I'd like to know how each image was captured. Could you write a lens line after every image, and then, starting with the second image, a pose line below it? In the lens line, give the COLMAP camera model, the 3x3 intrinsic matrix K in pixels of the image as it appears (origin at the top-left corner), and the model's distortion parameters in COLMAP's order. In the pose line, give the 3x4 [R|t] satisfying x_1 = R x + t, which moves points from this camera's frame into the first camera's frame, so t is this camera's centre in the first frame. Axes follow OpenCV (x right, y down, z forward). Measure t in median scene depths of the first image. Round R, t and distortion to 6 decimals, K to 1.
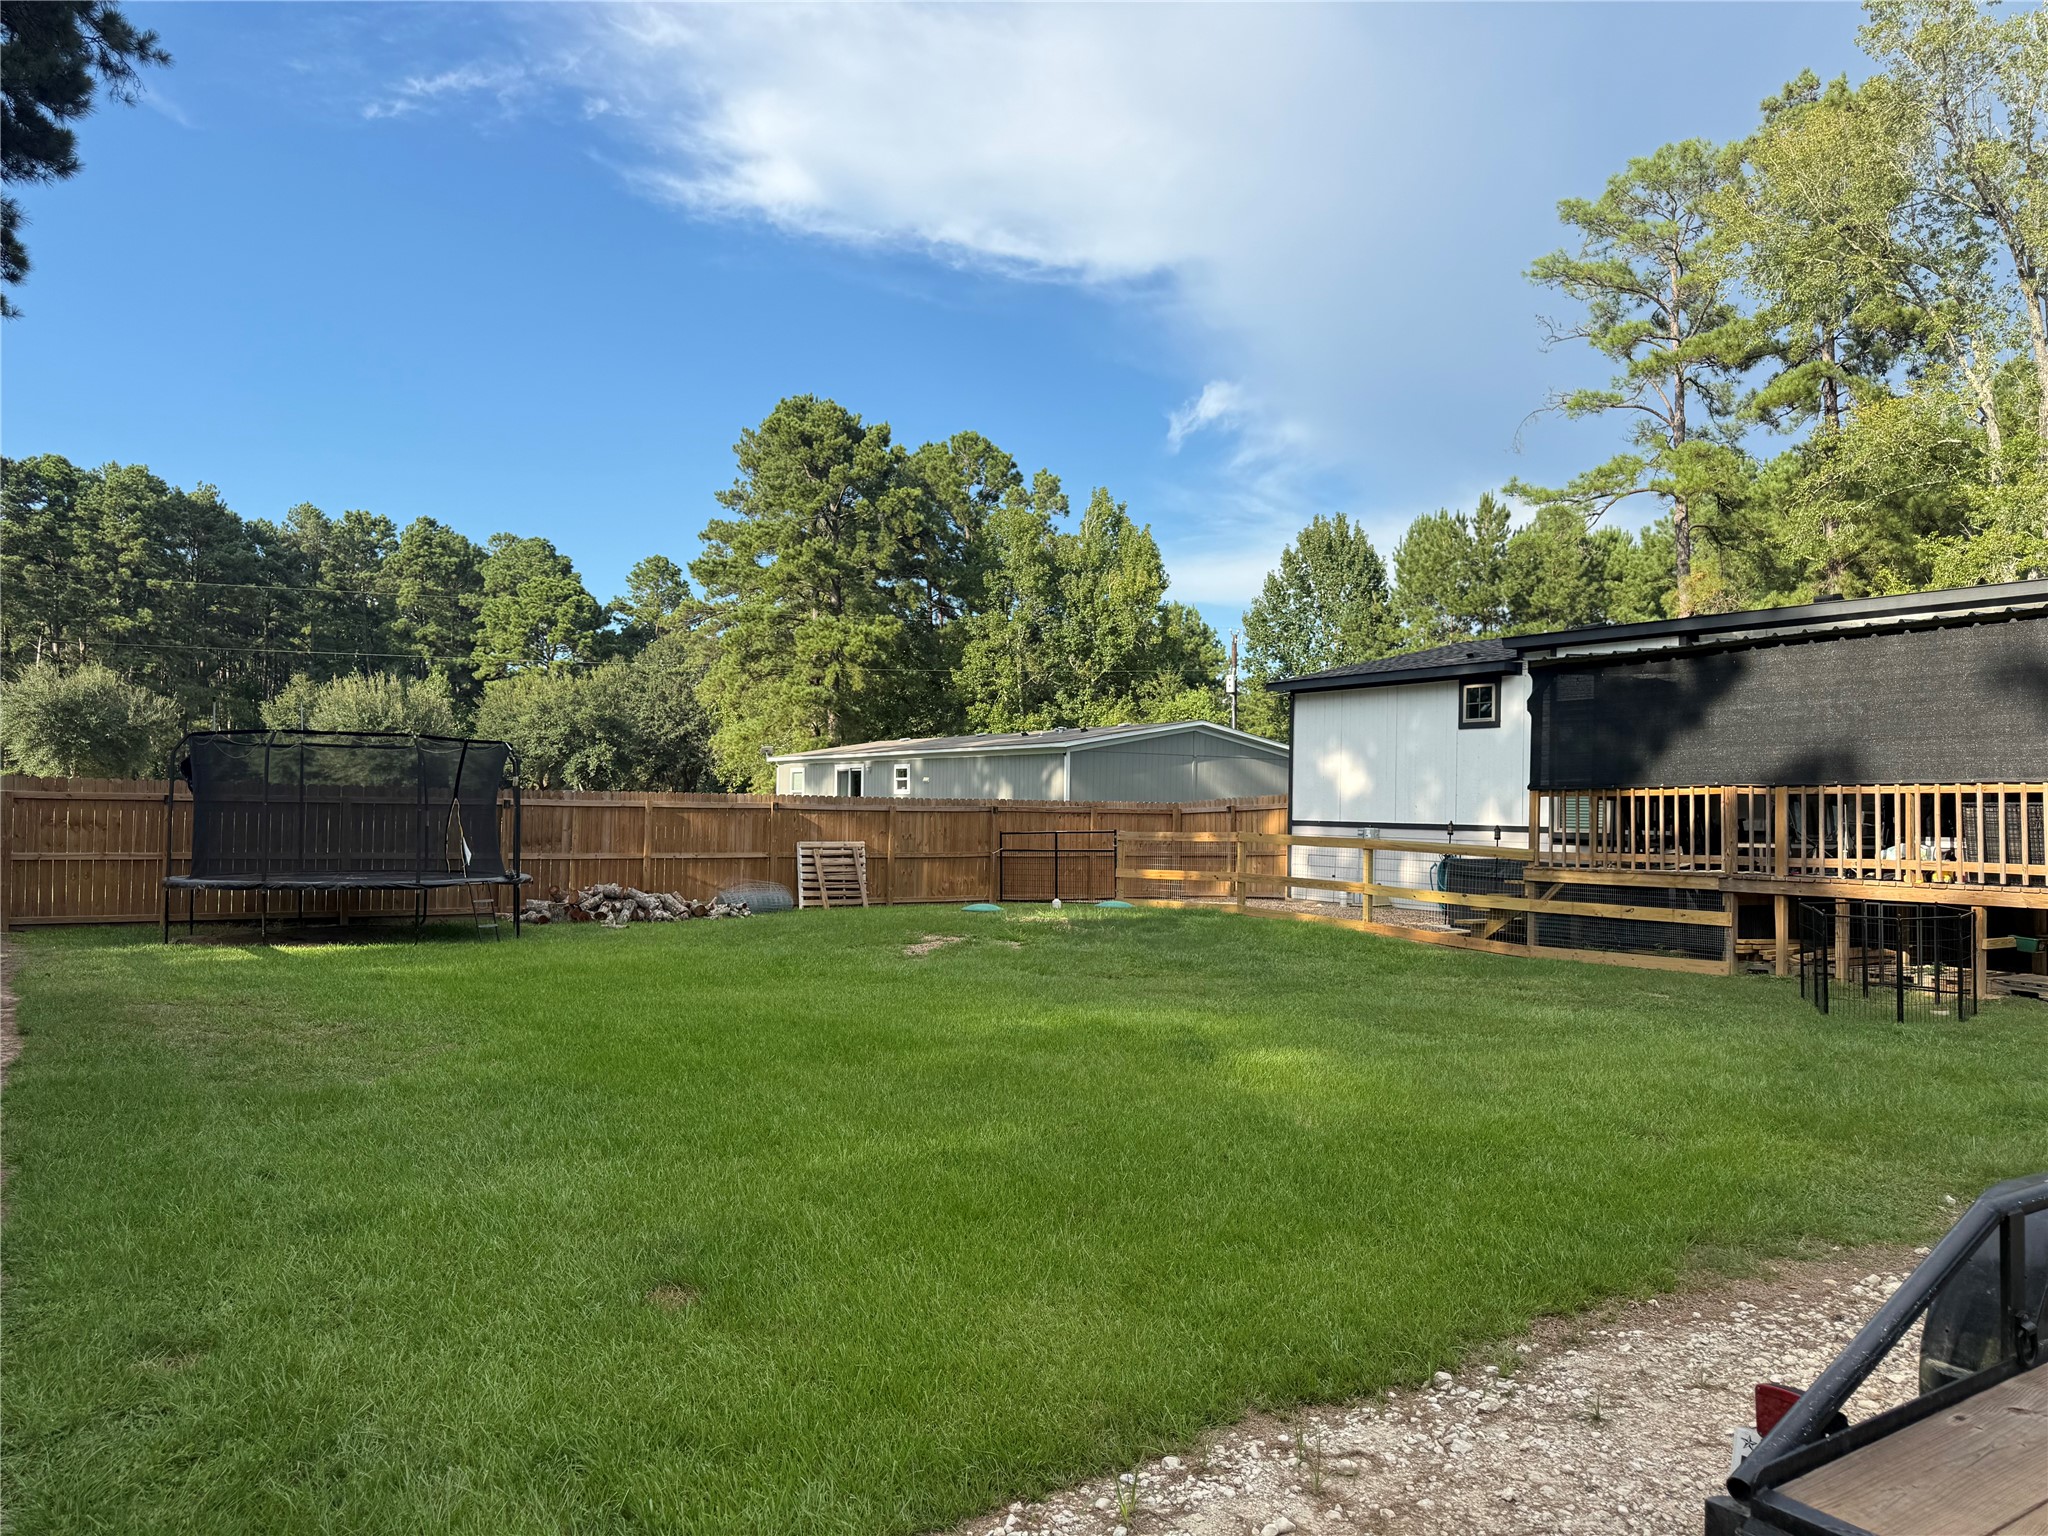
lens RADIAL K [[1410.3, 0, 1012.4], [0, 1410.3, 777.2], [0, 0, 1]] dist [0.083411, -0.122846]
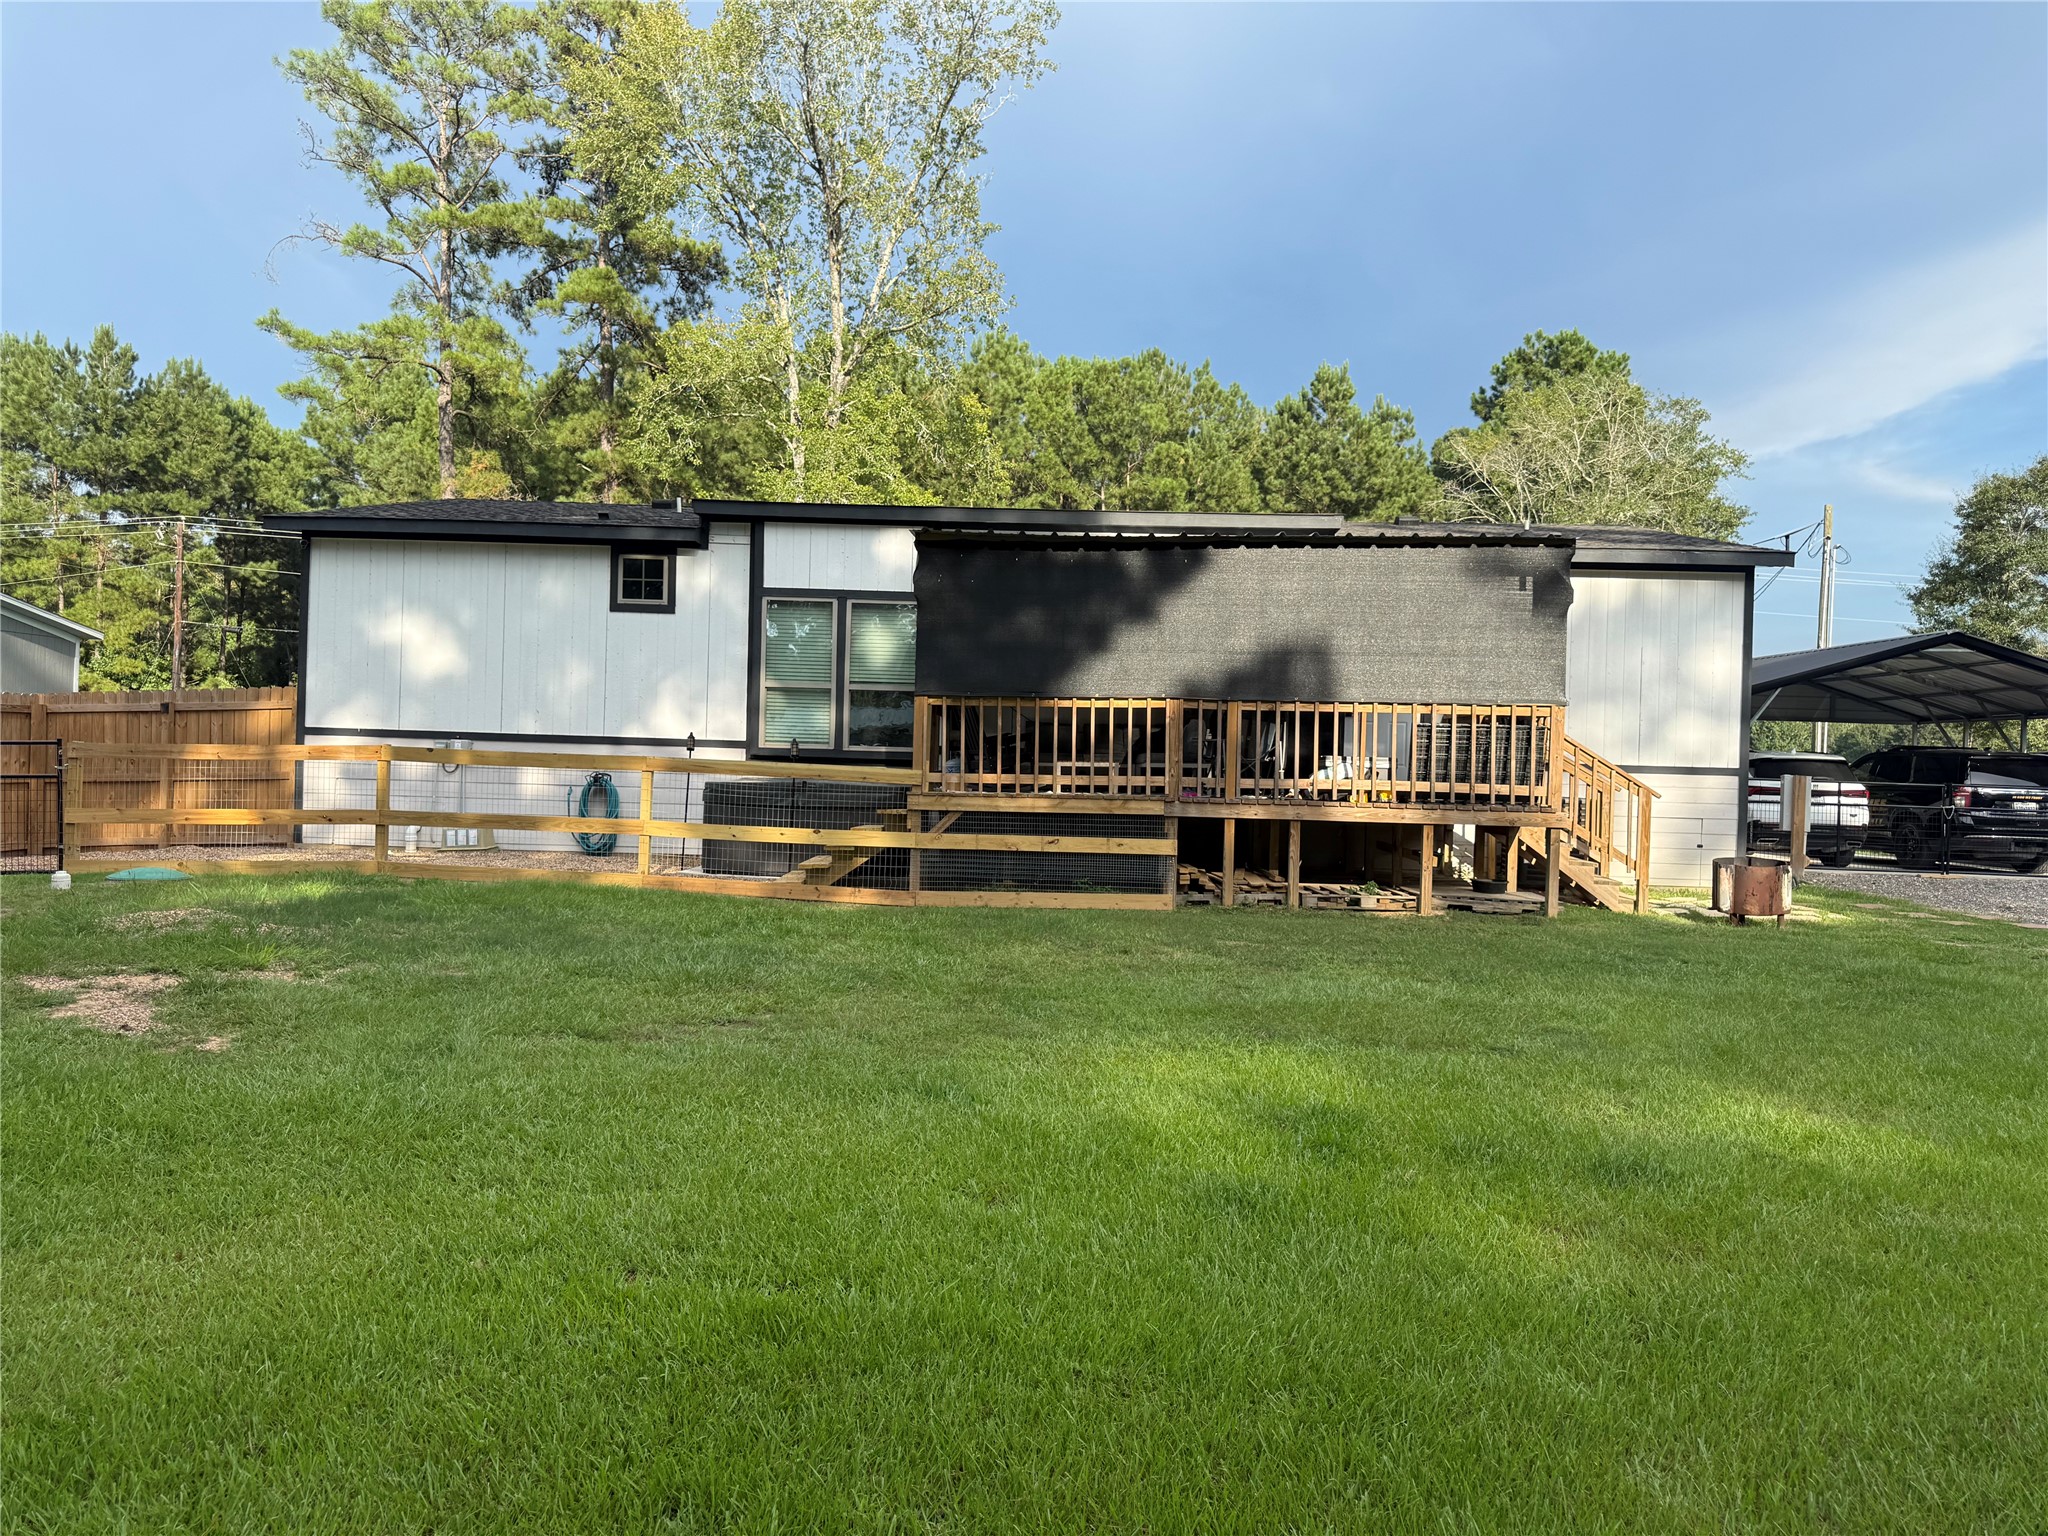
lens RADIAL K [[1410.3, 0, 1012.4], [0, 1410.3, 777.2], [0, 0, 1]] dist [0.083411, -0.122846]
pose [[0.569184, -0.012983, 0.822108, -0.252191], [-0.039326, 0.998301, 0.042993, 0.018510], [-0.821269, -0.056801, 0.567706, 0.507910]]
